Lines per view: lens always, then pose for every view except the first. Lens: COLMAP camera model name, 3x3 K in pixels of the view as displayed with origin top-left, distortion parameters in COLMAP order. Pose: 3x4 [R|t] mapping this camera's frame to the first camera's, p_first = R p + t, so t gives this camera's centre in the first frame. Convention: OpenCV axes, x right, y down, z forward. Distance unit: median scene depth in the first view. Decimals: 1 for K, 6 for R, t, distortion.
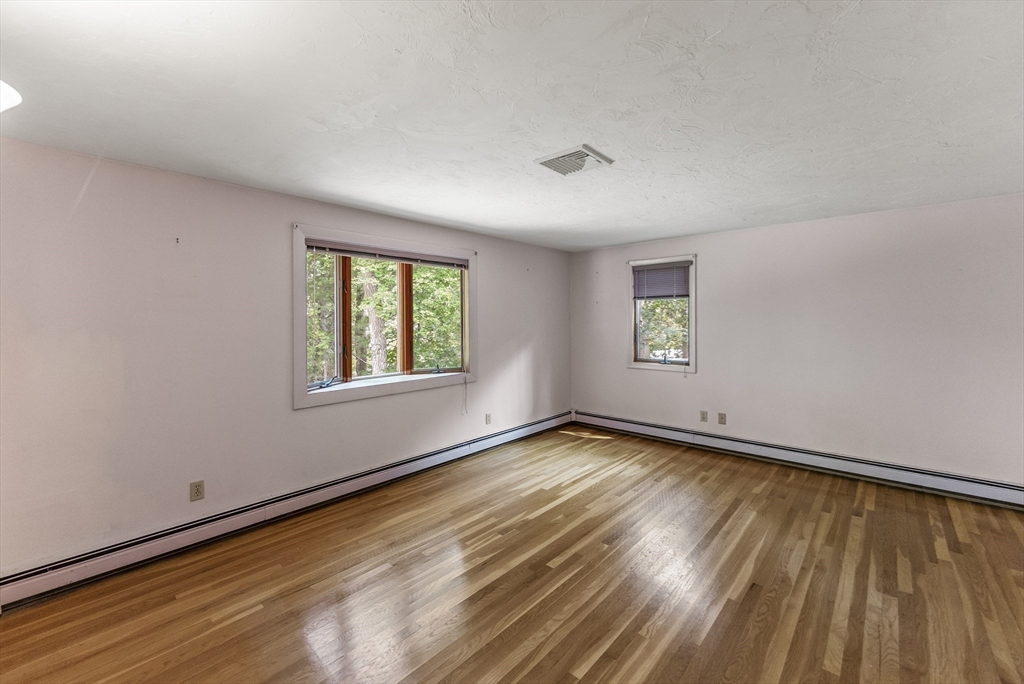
lens RADIAL K [[414.9, 0, 518.6], [0, 414.9, 324.8], [0, 0, 1]] dist [0.001662, -0.000165]
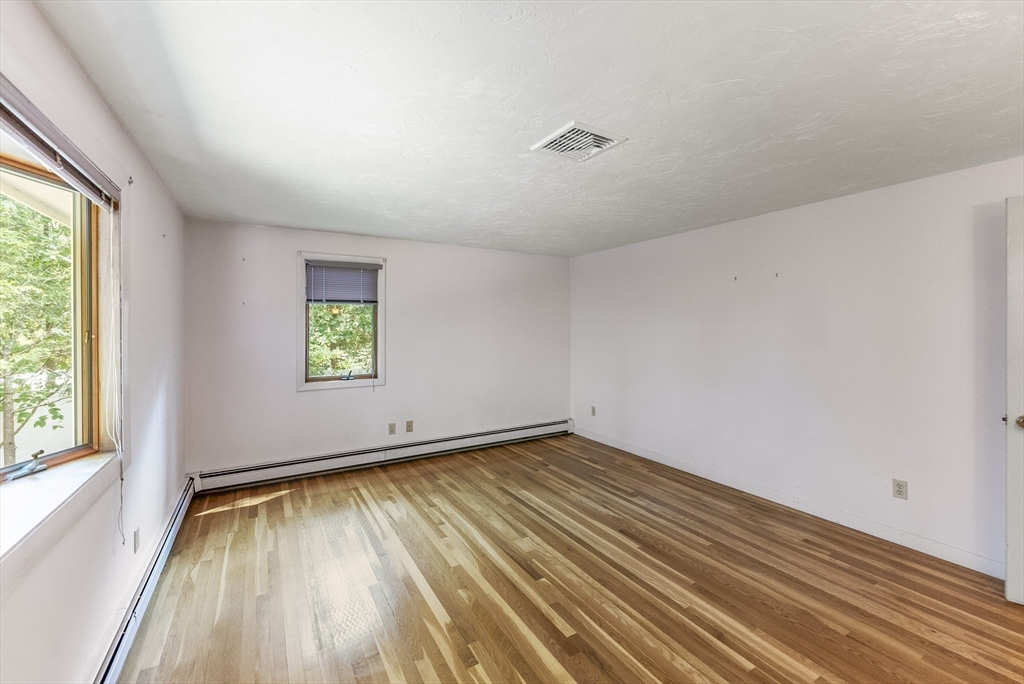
lens RADIAL K [[414.9, 0, 497.4], [0, 414.9, 331.0], [0, 0, 1]] dist [0.001662, -0.000165]
pose [[0.318675, -0.008766, 0.947823, -0.504067], [0.009989, 0.999933, 0.005889, -0.011255], [-0.947811, 0.007591, 0.318741, 0.601998]]
